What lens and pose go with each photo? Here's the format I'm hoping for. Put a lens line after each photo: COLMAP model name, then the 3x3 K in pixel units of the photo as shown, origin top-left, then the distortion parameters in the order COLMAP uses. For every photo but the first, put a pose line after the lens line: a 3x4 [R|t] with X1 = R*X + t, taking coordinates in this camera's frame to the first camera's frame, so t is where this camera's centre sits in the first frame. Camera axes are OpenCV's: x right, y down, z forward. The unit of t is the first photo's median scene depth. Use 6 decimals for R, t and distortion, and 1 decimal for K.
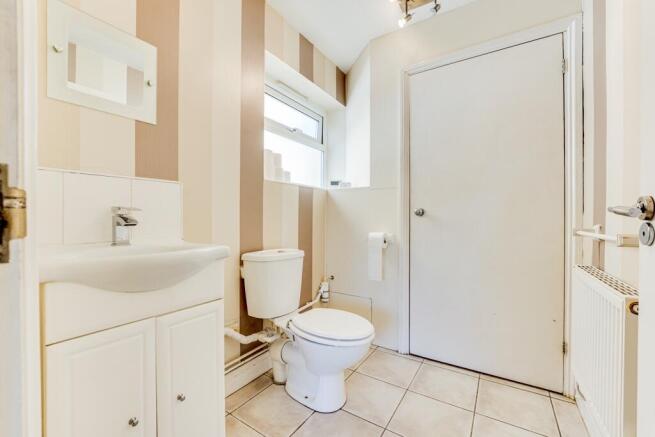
lens RADIAL K [[266.5, 0, 329.2], [0, 266.5, 221.0], [0, 0, 1]] dist [-0.019516, -0.000035]
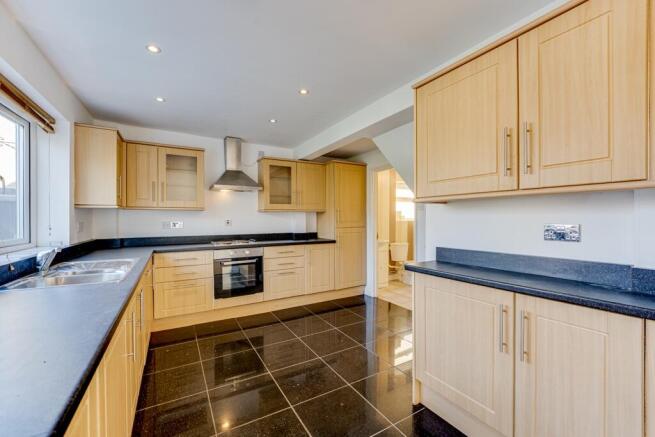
lens RADIAL K [[266.5, 0, 329.2], [0, 266.5, 221.0], [0, 0, 1]] dist [-0.019516, -0.000035]
pose [[0.896115, 0.000310, -0.443822, 0.496672], [0.001932, 0.999988, 0.004599, -0.179690], [0.443818, -0.004979, 0.896103, -2.409347]]
